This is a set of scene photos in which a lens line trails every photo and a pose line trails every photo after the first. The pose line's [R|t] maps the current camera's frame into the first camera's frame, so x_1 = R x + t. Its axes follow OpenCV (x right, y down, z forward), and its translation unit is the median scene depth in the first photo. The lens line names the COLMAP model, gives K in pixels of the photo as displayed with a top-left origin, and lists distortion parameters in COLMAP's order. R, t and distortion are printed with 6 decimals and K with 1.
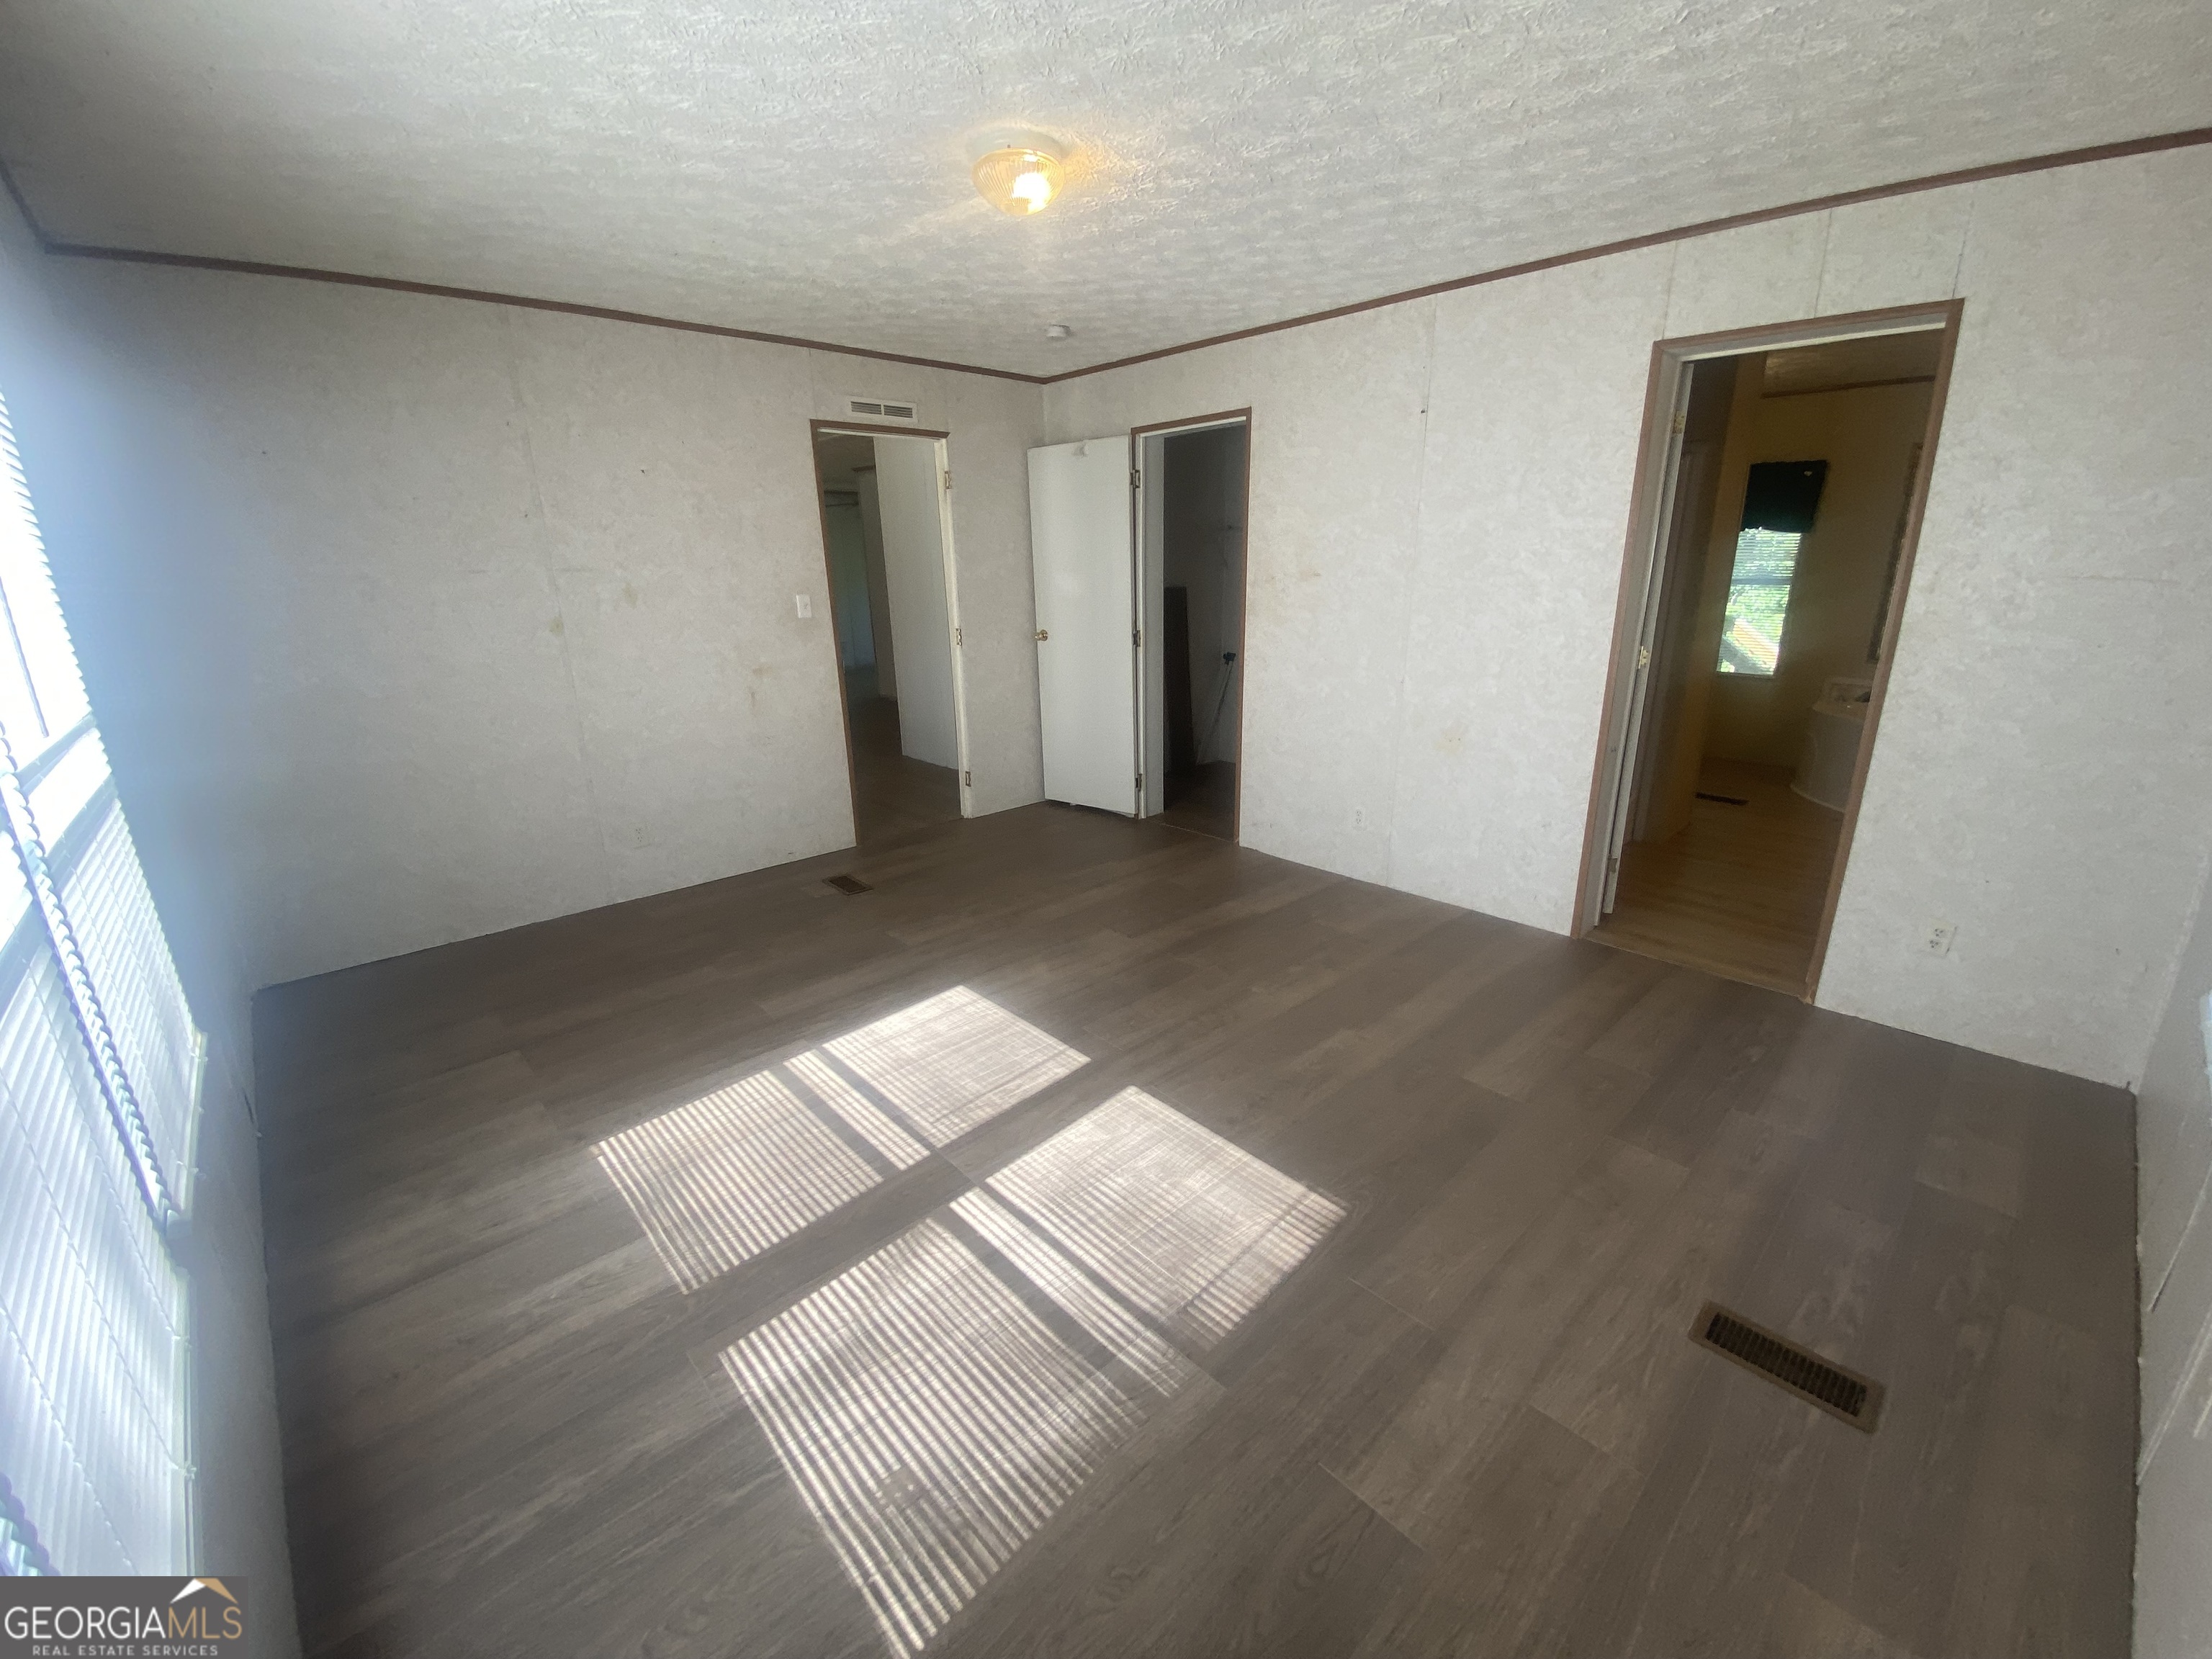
lens RADIAL K [[899.3, 0, 1106.0], [0, 899.3, 829.5], [0, 0, 1]] dist [0.031680, -0.014522]
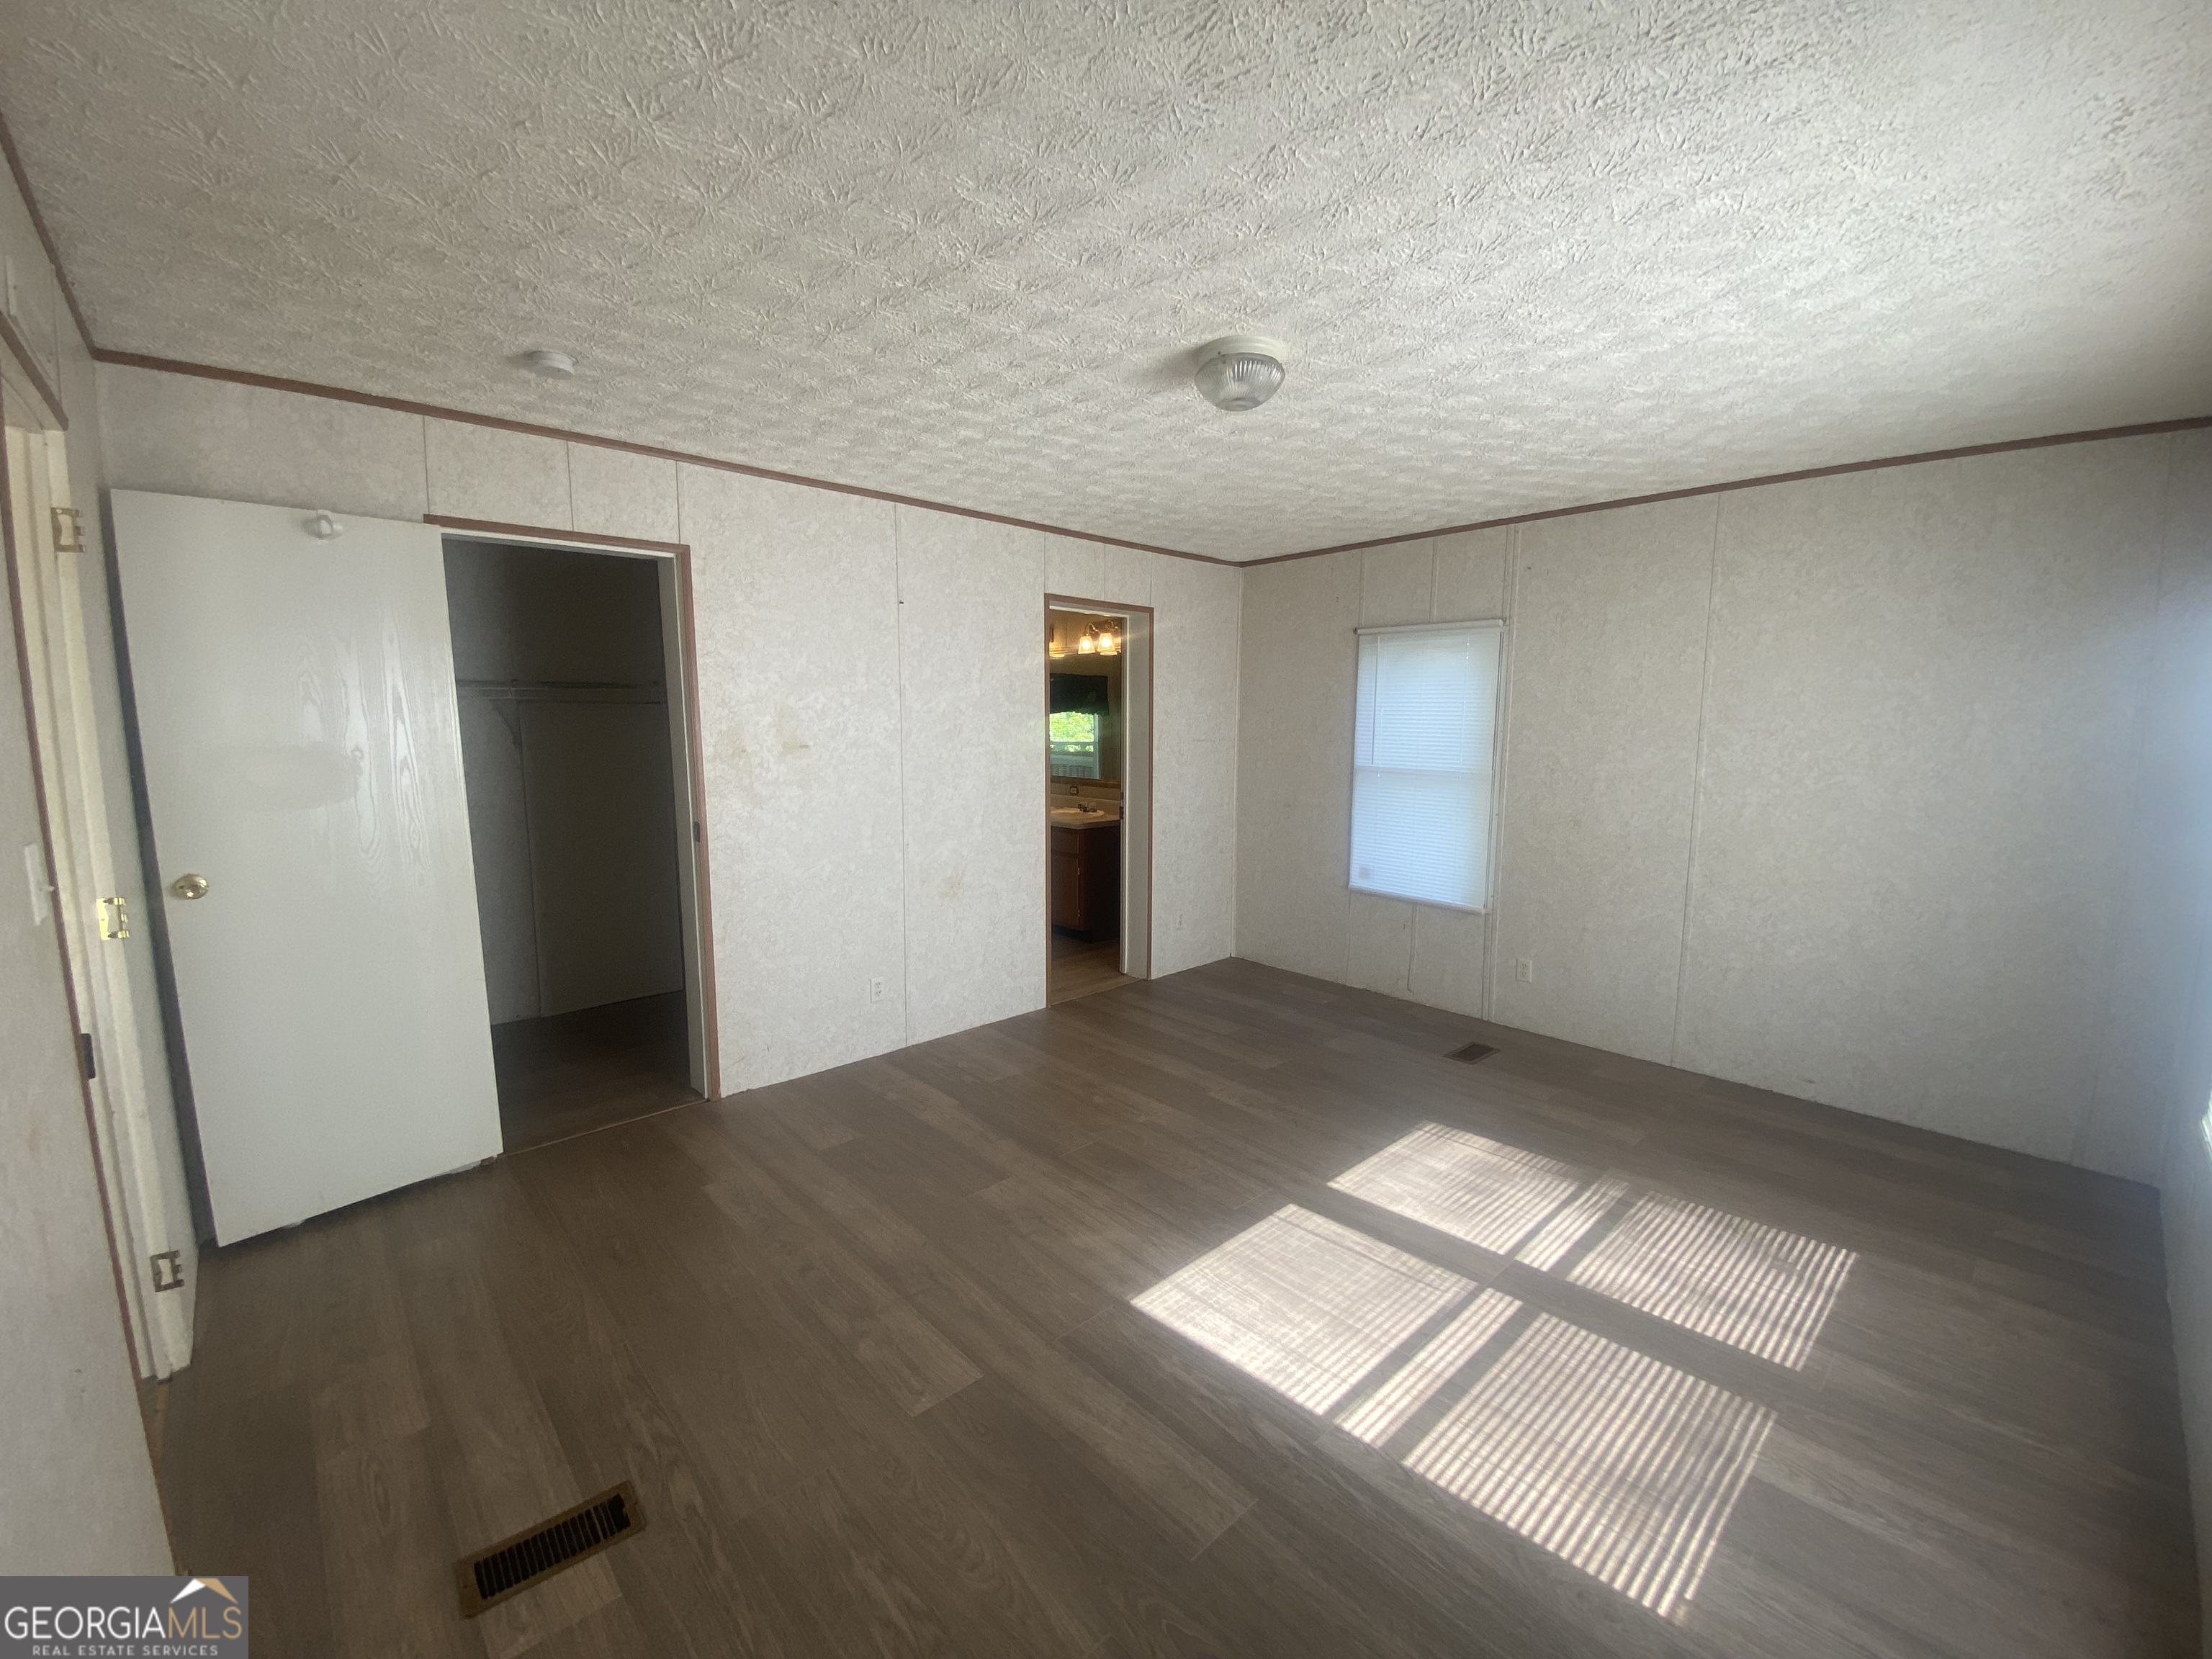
lens RADIAL K [[899.3, 0, 1106.0], [0, 899.3, 829.5], [0, 0, 1]] dist [0.031680, -0.014522]
pose [[0.000985, -0.110345, 0.993893, -1.081308], [0.279742, 0.954243, 0.105666, -0.347834], [-0.960075, 0.277930, 0.031808, 1.142418]]
